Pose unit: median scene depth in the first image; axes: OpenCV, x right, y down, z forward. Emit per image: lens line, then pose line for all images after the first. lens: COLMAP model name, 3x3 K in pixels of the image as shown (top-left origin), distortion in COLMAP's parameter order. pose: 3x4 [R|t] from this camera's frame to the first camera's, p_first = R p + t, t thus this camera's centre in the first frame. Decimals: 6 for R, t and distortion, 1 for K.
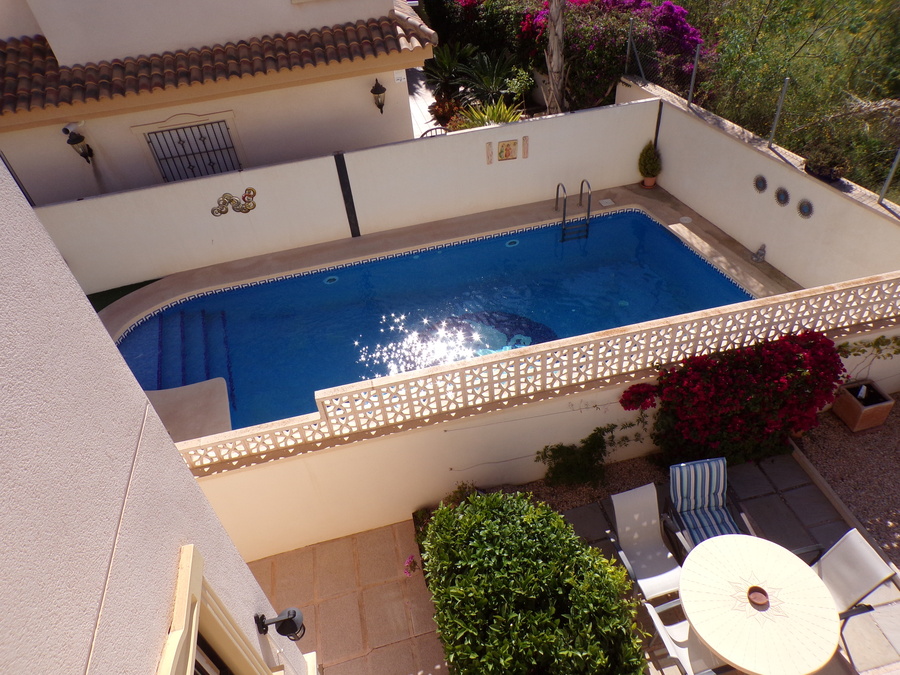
lens RADIAL K [[608.4, 0, 453.2], [0, 608.4, 343.0], [0, 0, 1]] dist [-0.007592, 0.026714]
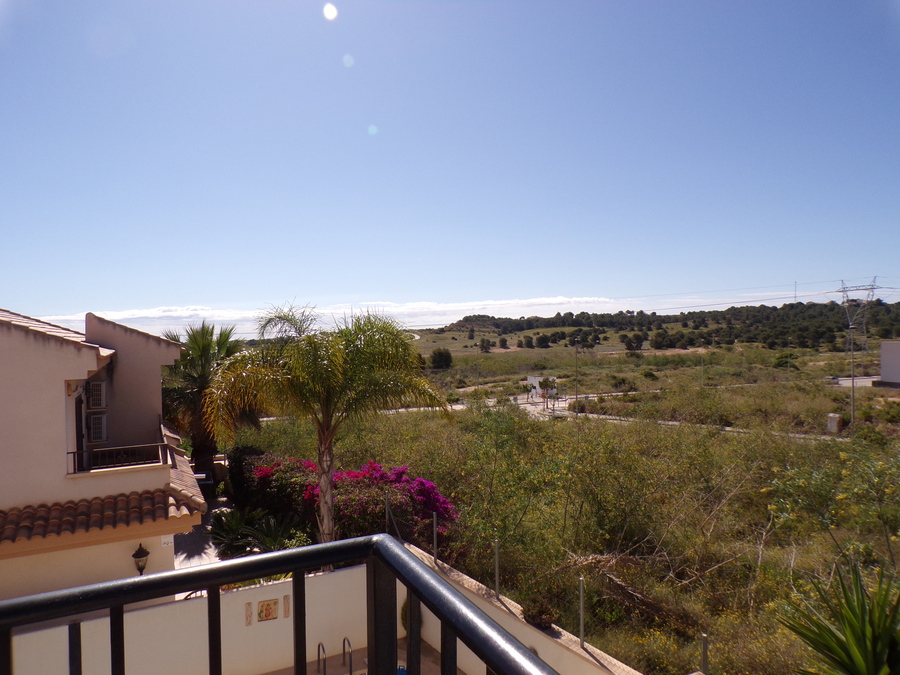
lens RADIAL K [[608.4, 0, 453.2], [0, 608.4, 343.0], [0, 0, 1]] dist [-0.007592, 0.026714]
pose [[0.967084, 0.066078, 0.245727, 0.113198], [0.110678, 0.760327, -0.640041, 0.027392], [-0.229126, 0.646170, 0.727987, -0.095439]]
